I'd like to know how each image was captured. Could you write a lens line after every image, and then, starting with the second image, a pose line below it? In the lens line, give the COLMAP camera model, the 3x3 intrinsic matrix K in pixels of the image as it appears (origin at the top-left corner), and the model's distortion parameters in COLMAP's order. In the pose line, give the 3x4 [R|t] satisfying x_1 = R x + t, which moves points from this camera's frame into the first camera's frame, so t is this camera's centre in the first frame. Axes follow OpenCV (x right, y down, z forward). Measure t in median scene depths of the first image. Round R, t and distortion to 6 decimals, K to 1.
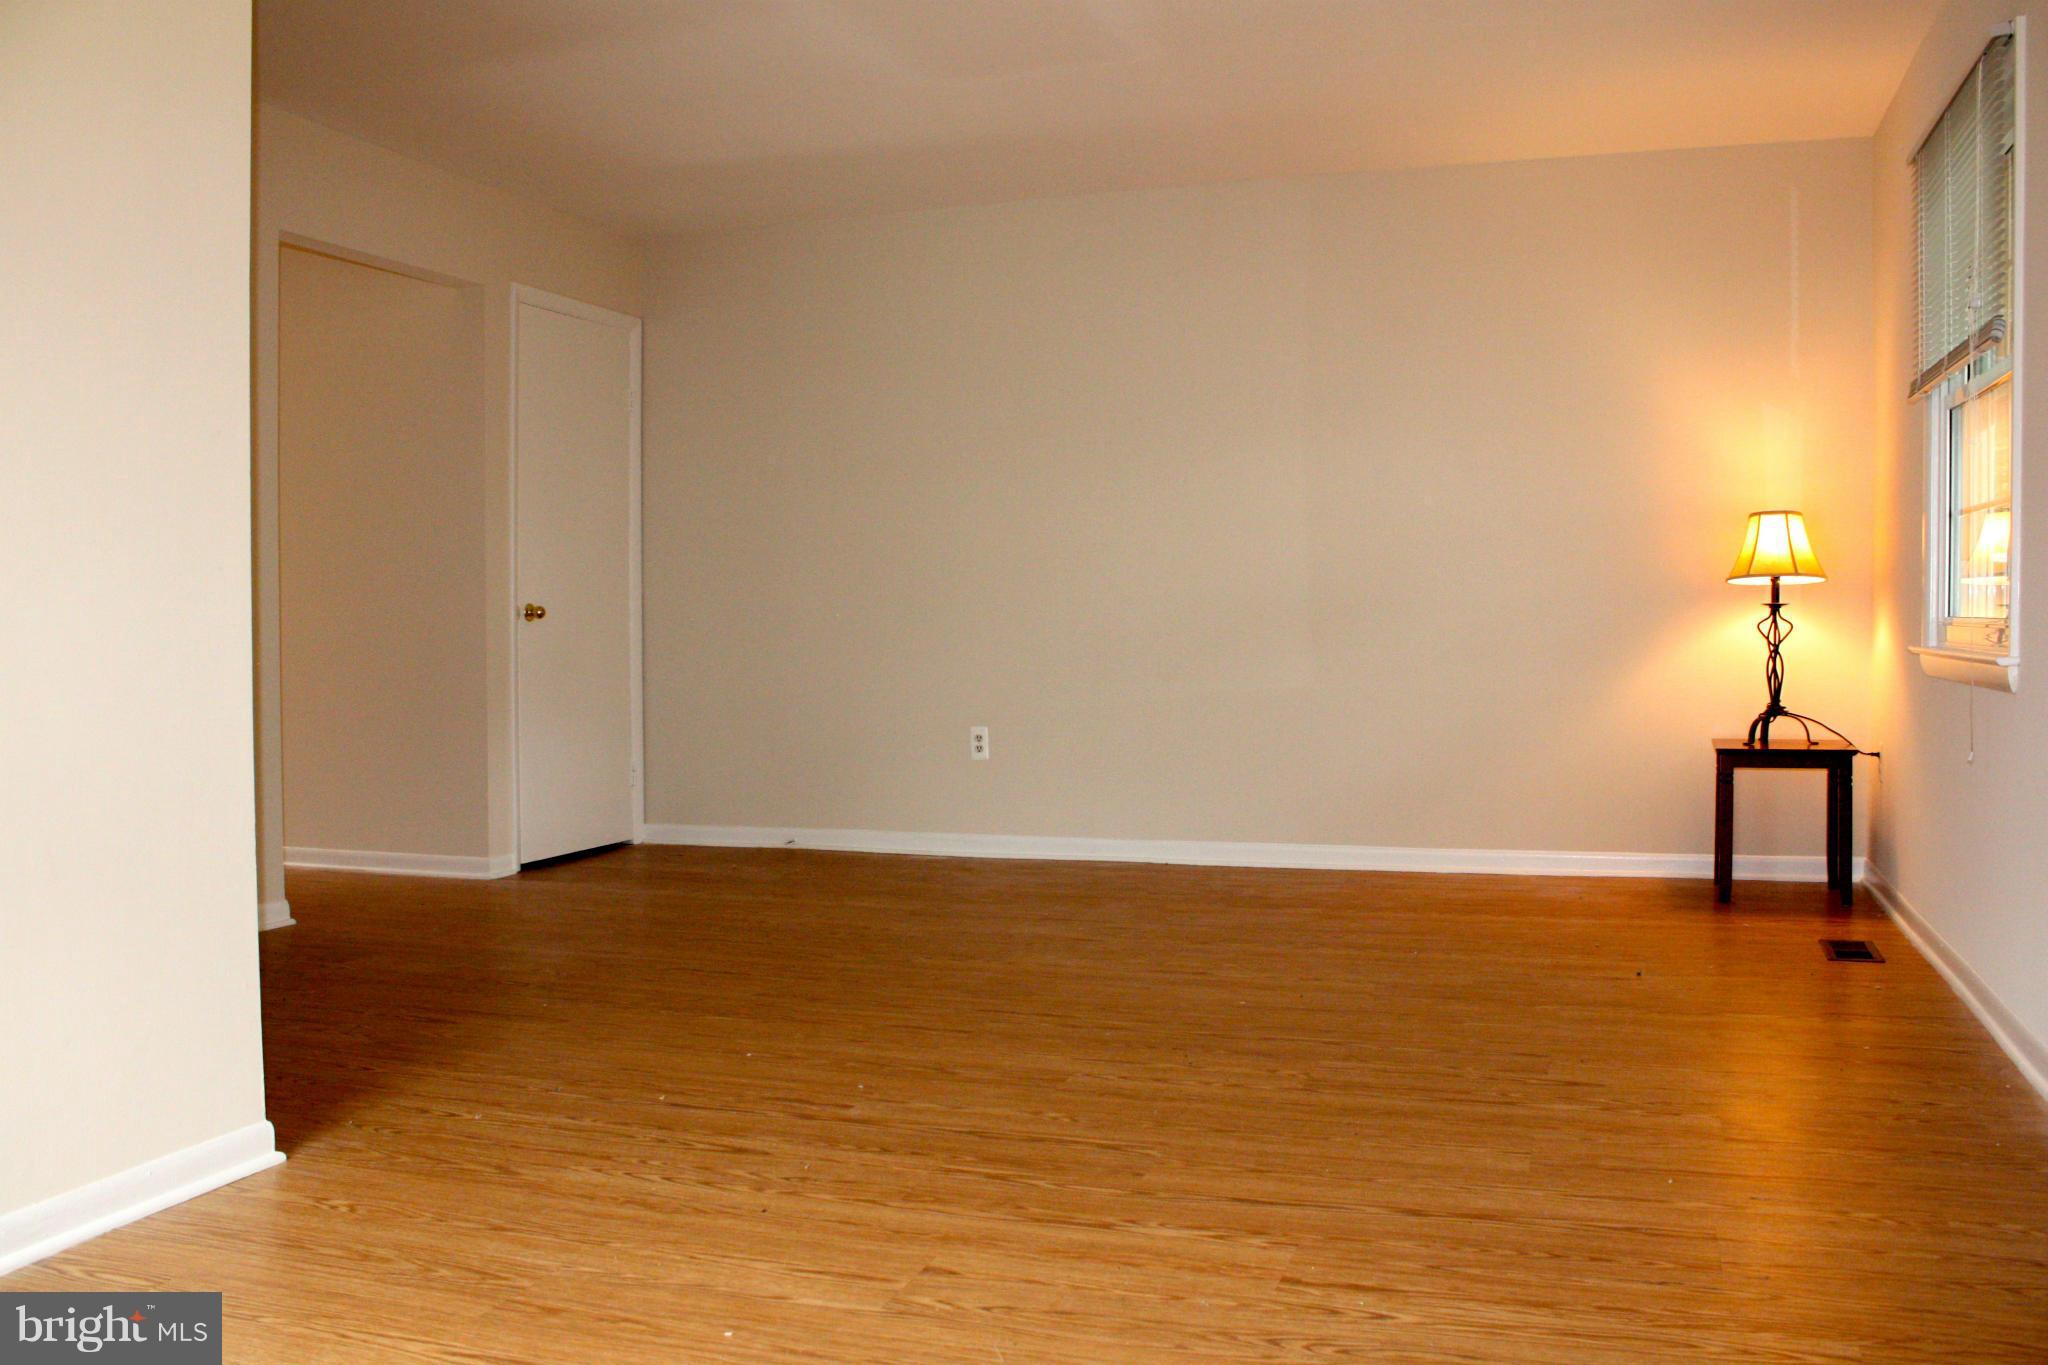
lens RADIAL K [[1763.8, 0, 1012.2], [0, 1763.8, 684.1], [0, 0, 1]] dist [-0.168285, 0.171155]
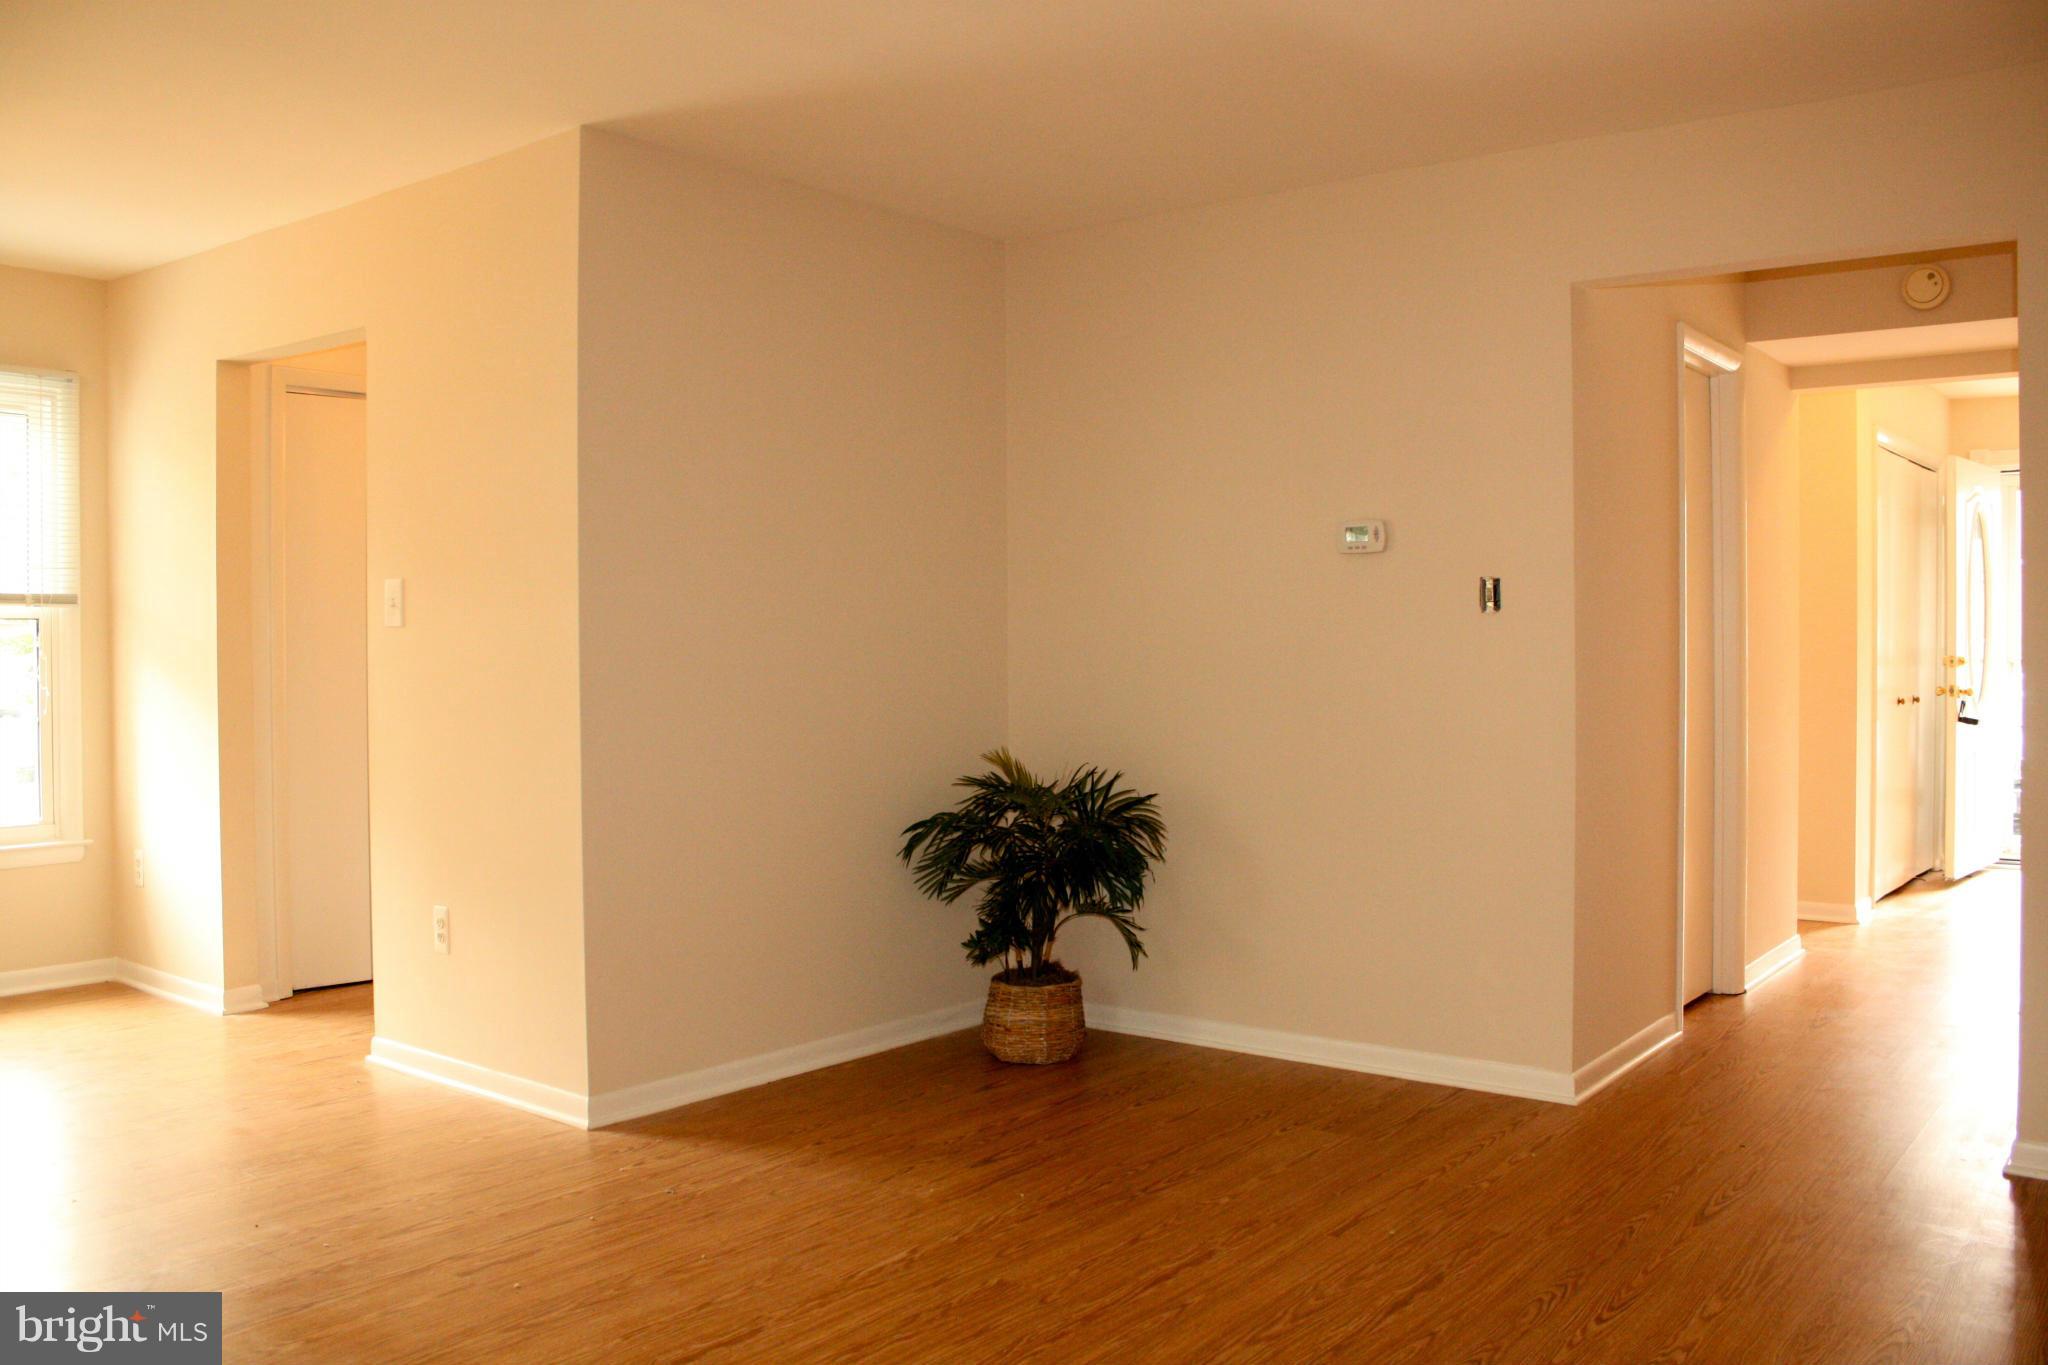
lens RADIAL K [[1718.8, 0, 1023.7], [0, 1718.8, 658.5], [0, 0, 1]] dist [-0.166265, 0.154867]
pose [[-0.325611, 0.017237, -0.945347, 0.798709], [-0.027856, 0.999225, 0.027814, -0.170050], [0.945093, 0.035390, -0.324879, 1.821636]]
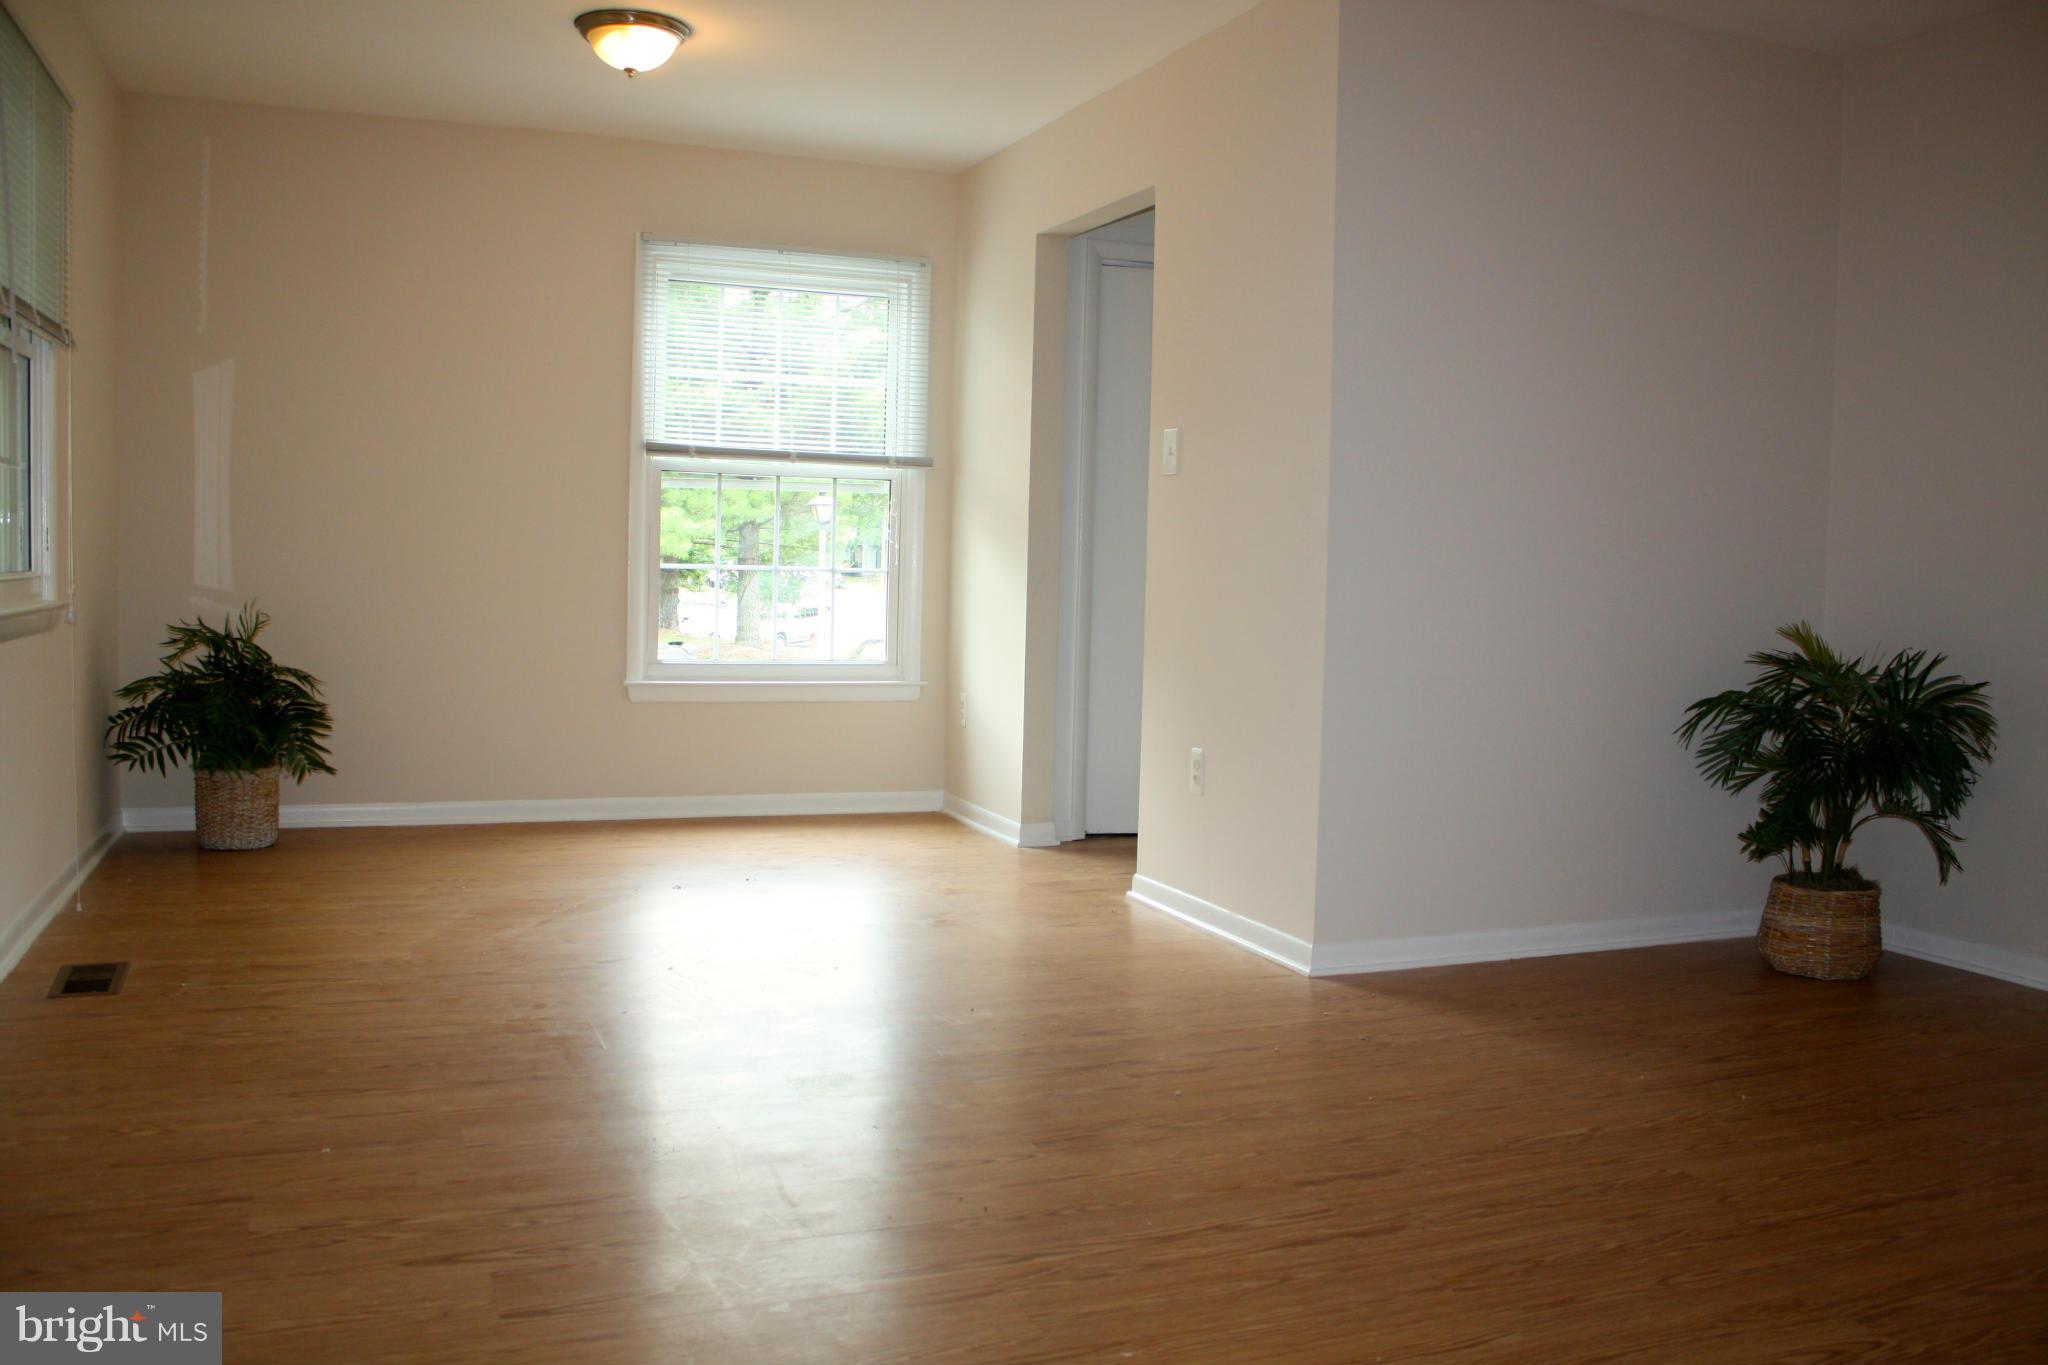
lens RADIAL K [[1718.8, 0, 1023.7], [0, 1718.8, 658.5], [0, 0, 1]] dist [-0.166265, 0.154867]
pose [[-0.752606, 0.020615, -0.658149, 0.686145], [-0.046295, 0.995380, 0.084117, -0.093537], [0.656842, 0.093776, -0.748174, 1.905708]]
